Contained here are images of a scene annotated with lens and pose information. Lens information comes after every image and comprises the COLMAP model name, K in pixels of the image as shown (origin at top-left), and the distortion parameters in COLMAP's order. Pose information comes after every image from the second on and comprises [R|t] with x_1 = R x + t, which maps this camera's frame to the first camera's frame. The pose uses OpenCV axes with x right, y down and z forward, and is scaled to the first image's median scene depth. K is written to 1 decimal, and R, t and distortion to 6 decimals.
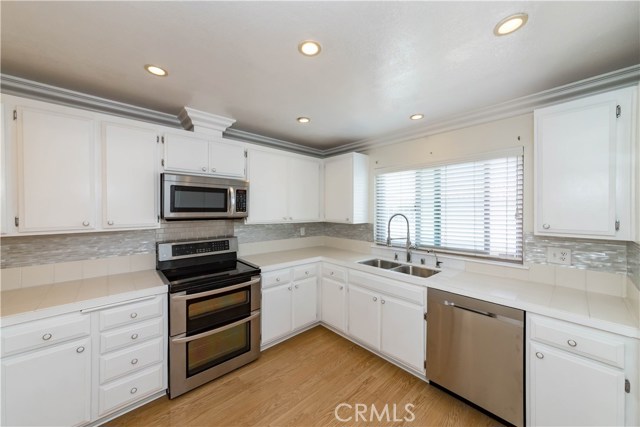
lens RADIAL K [[224.2, 0, 321.9], [0, 224.2, 212.5], [0, 0, 1]] dist [0.000808, 0.000064]
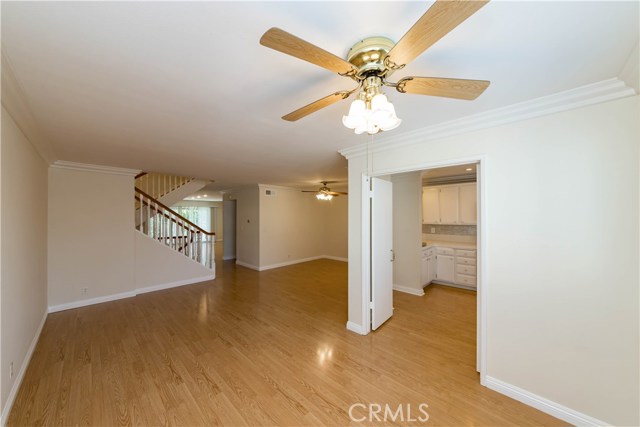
lens RADIAL K [[224.2, 0, 319.5], [0, 224.2, 215.3], [0, 0, 1]] dist [0.000808, 0.000064]
pose [[0.062734, -0.004203, -0.998021, 0.841209], [-0.007152, 0.999964, -0.004661, -0.005911], [0.998005, 0.007430, 0.062701, -0.463165]]
